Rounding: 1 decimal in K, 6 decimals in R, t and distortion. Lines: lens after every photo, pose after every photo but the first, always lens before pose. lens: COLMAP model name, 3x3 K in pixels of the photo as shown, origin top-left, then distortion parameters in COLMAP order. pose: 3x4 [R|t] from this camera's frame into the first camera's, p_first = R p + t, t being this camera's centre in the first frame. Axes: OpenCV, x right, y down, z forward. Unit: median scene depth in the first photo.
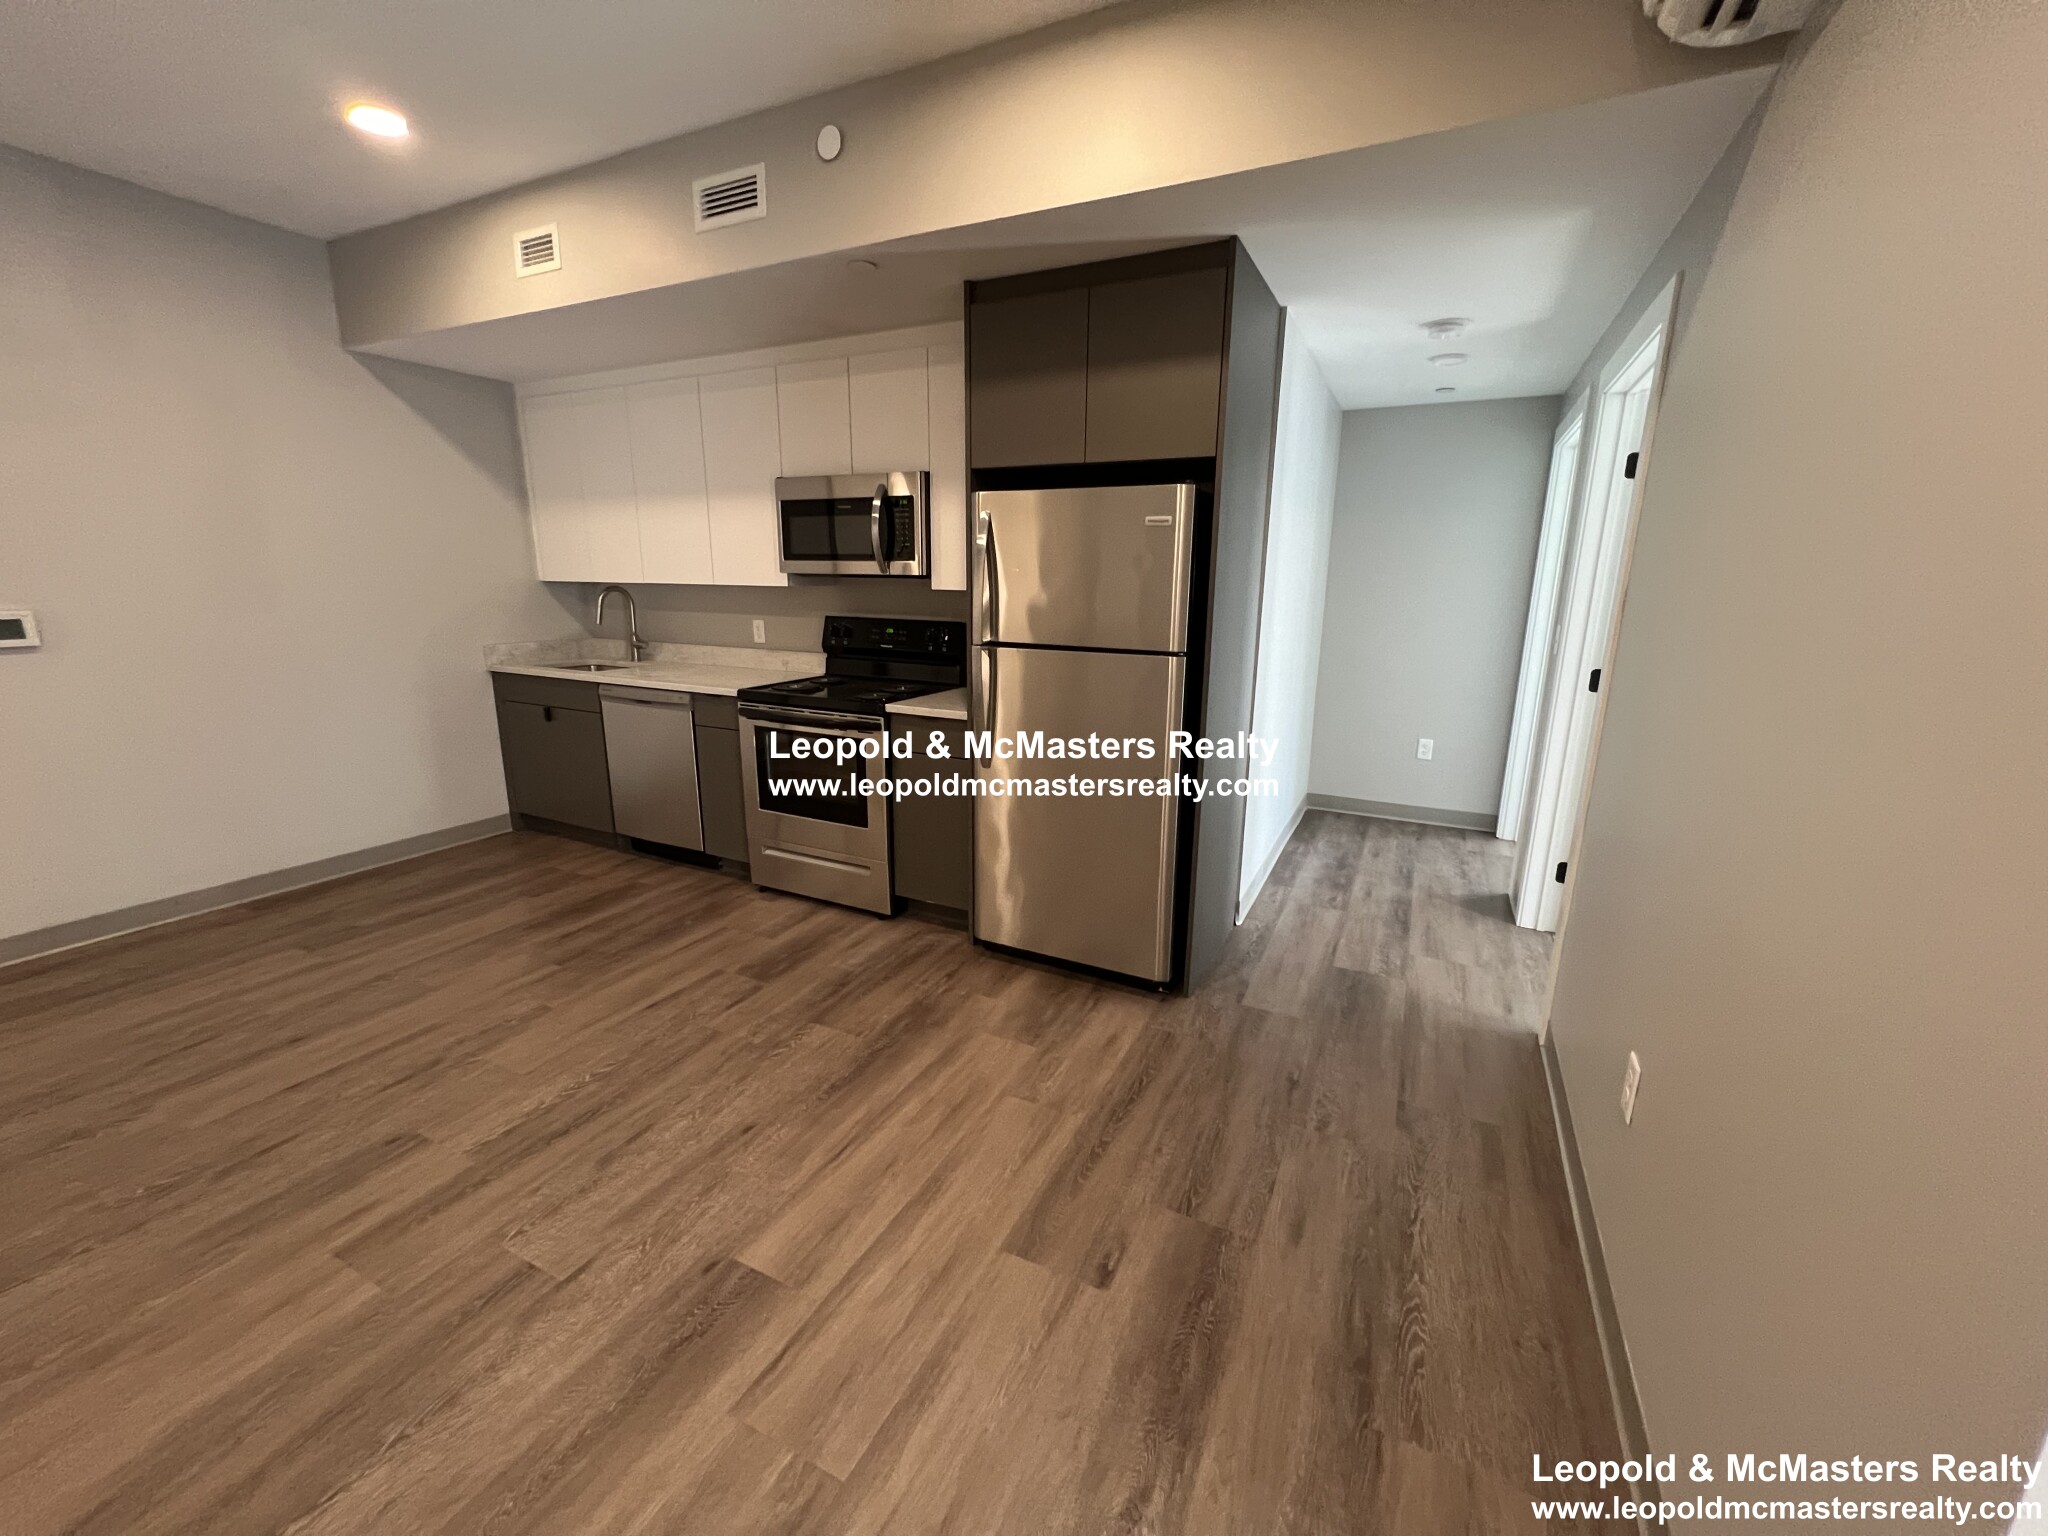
lens RADIAL K [[817.4, 0, 1029.2], [0, 817.4, 766.6], [0, 0, 1]] dist [0.000305, 0.000117]
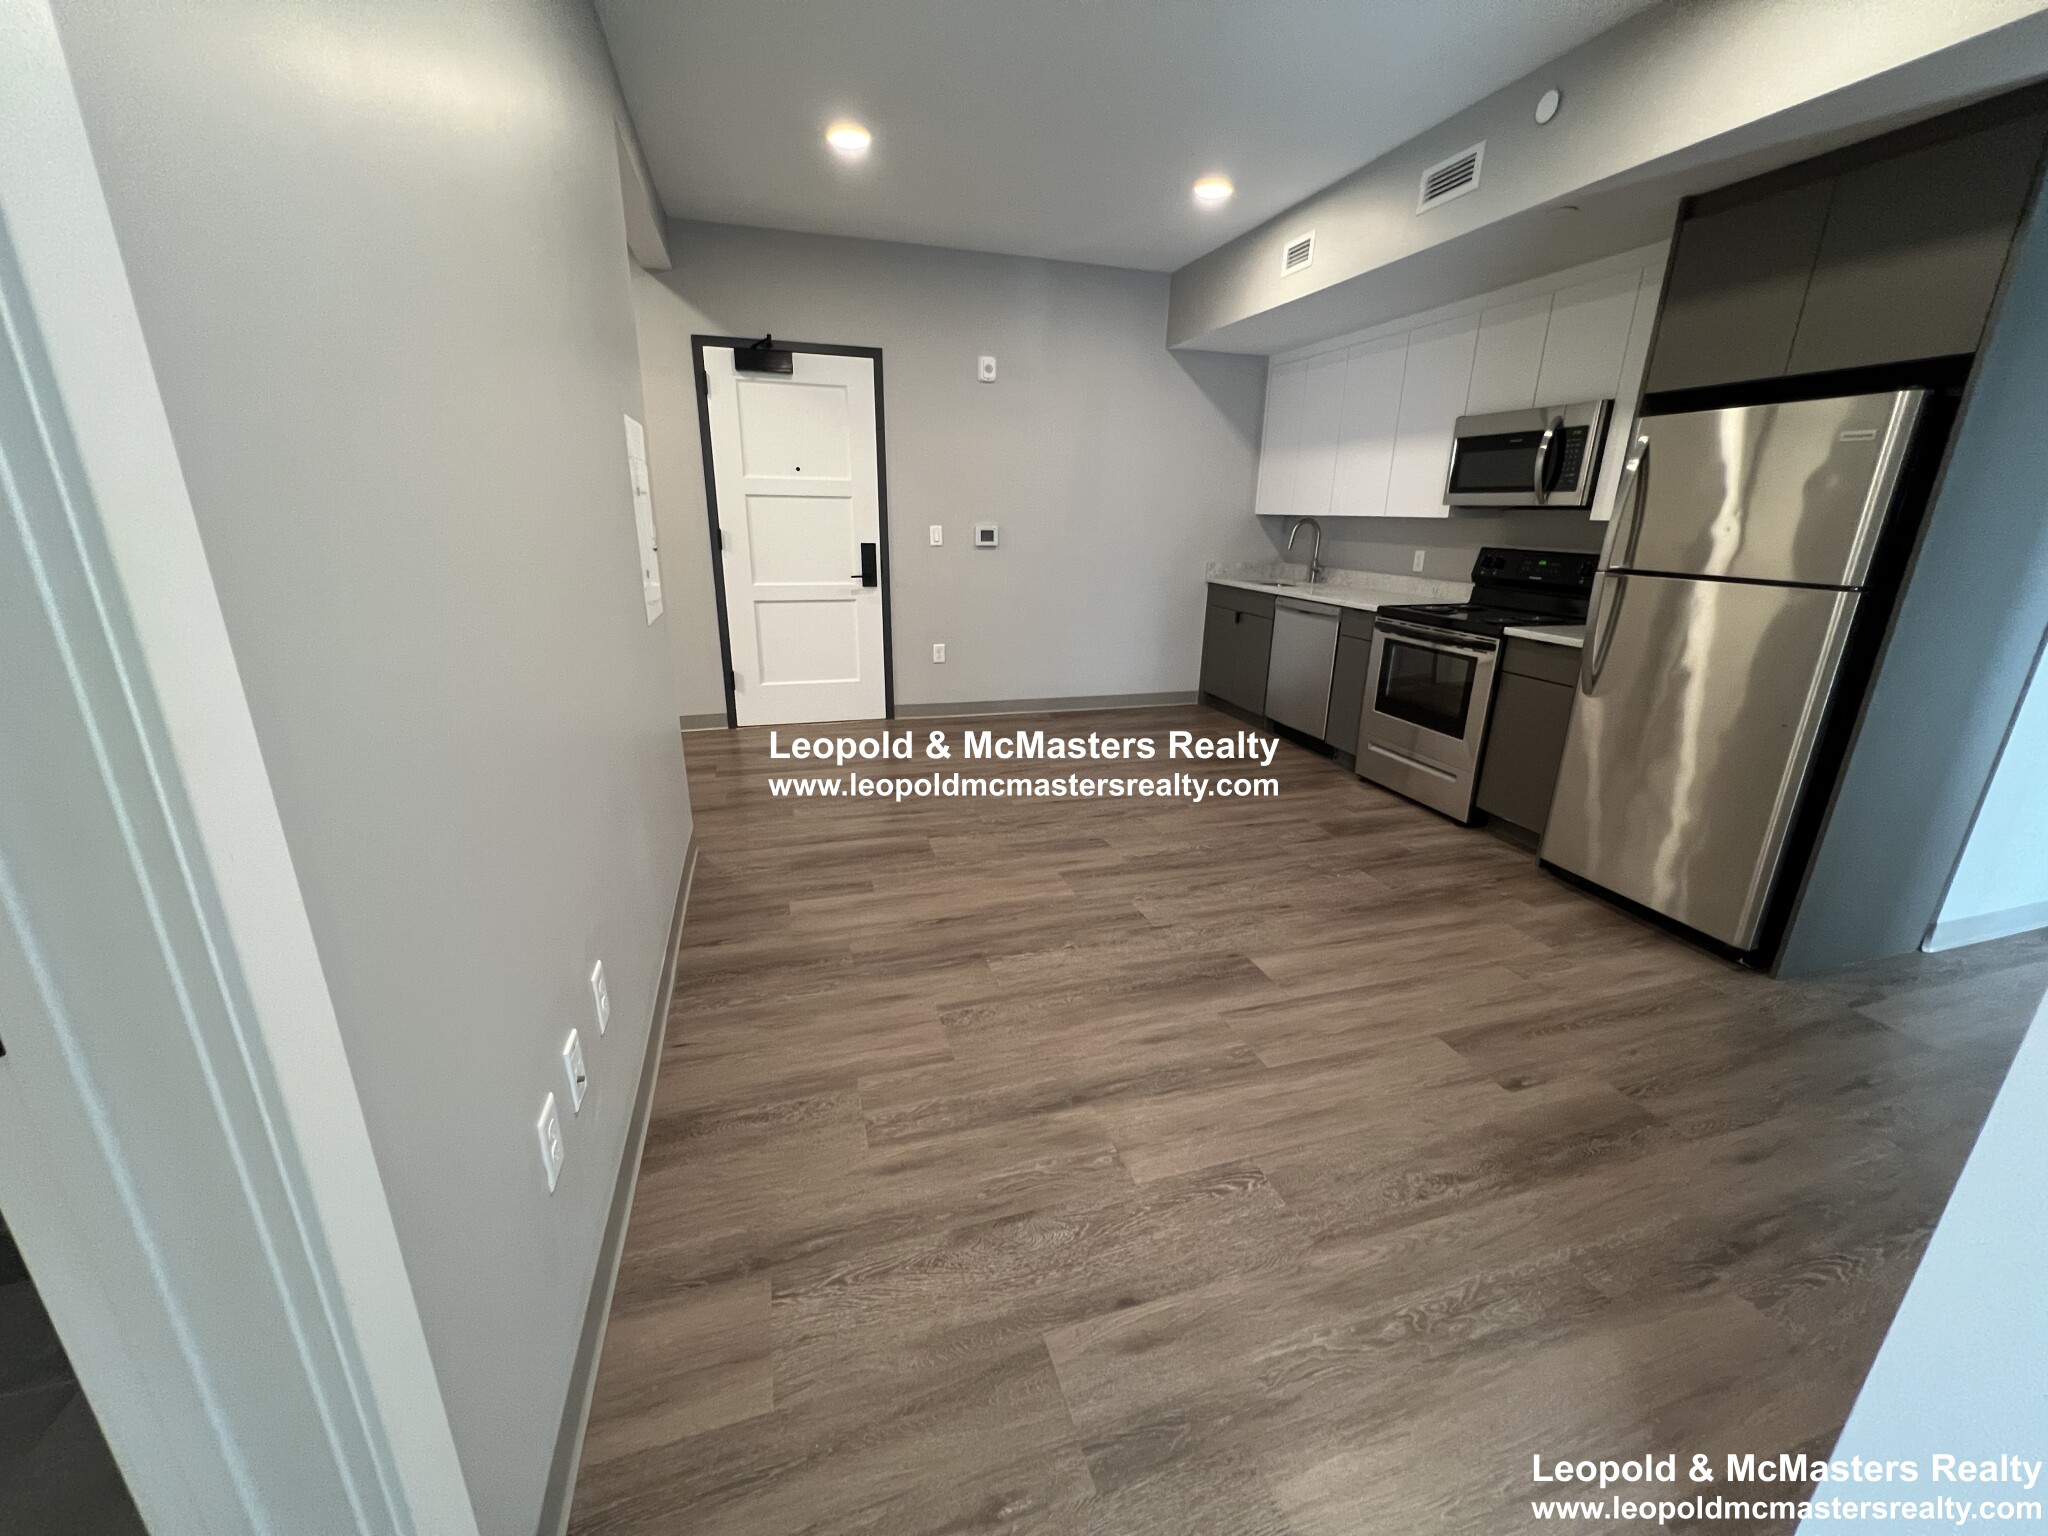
lens RADIAL K [[817.4, 0, 1029.2], [0, 817.4, 766.6], [0, 0, 1]] dist [0.000305, 0.000117]
pose [[0.688350, 0.218131, -0.691804, 0.177785], [-0.176403, 0.975422, 0.132036, 0.071469], [0.703603, 0.031149, 0.709911, -0.198975]]
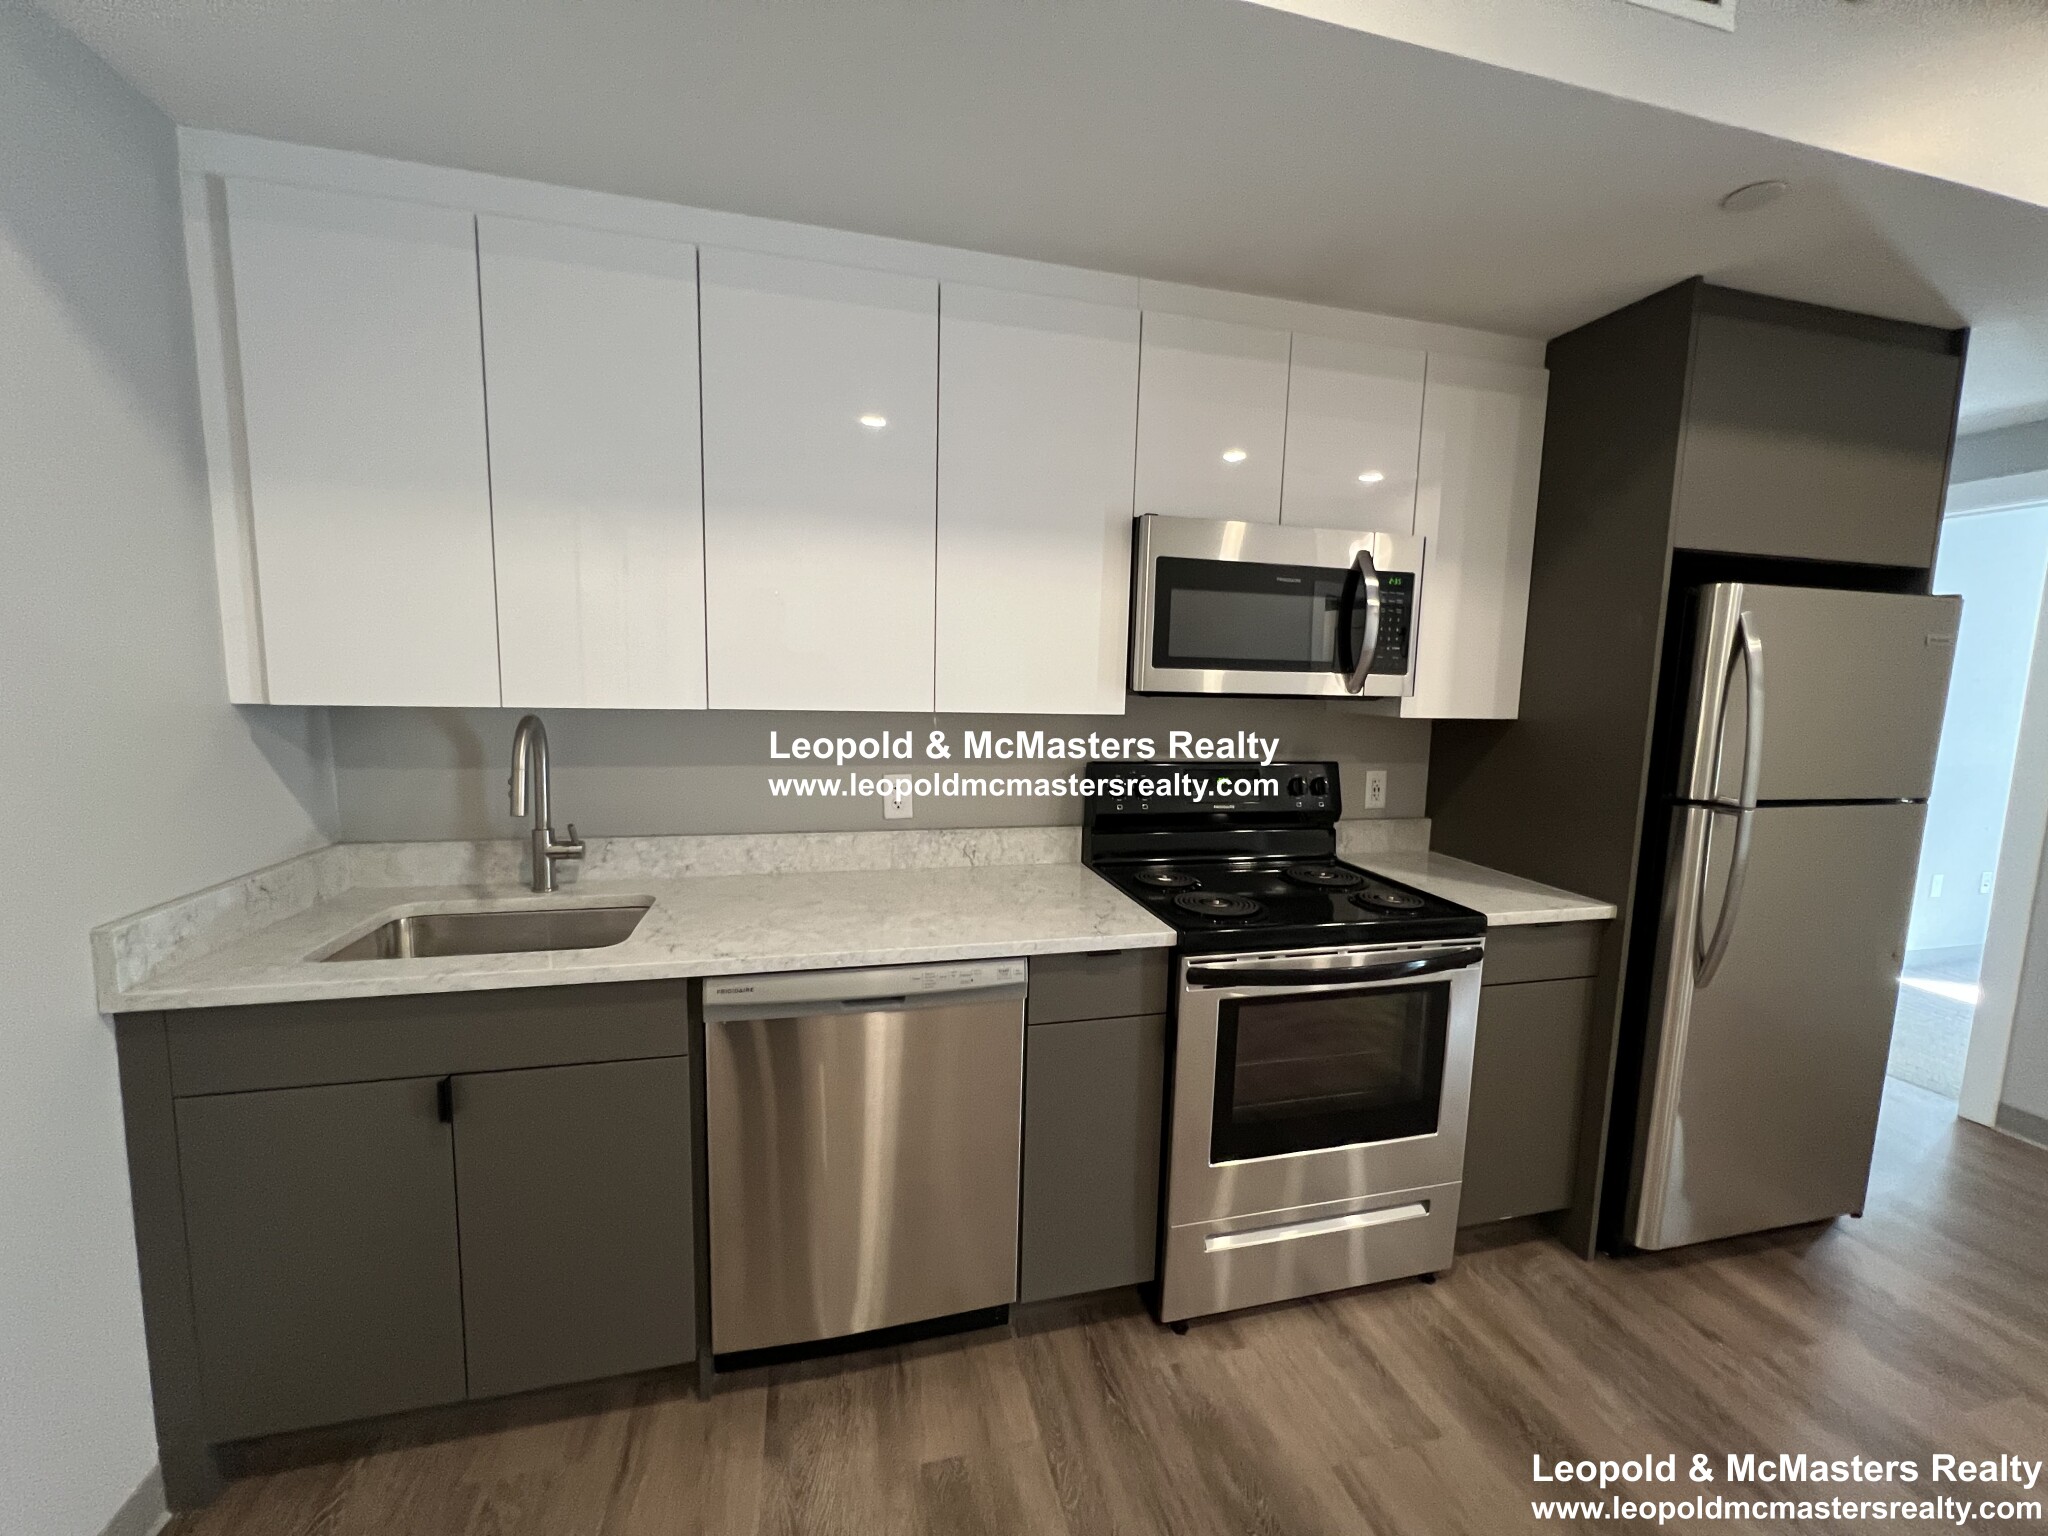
lens RADIAL K [[791.9, 0, 1024.0], [0, 791.9, 768.0], [0, 0, 1]] dist [0.000386, 0.000084]
pose [[0.761568, -0.072471, 0.644021, -0.794830], [0.135122, 0.989645, -0.048421, -0.199396], [-0.633843, 0.123897, 0.763474, 0.762720]]
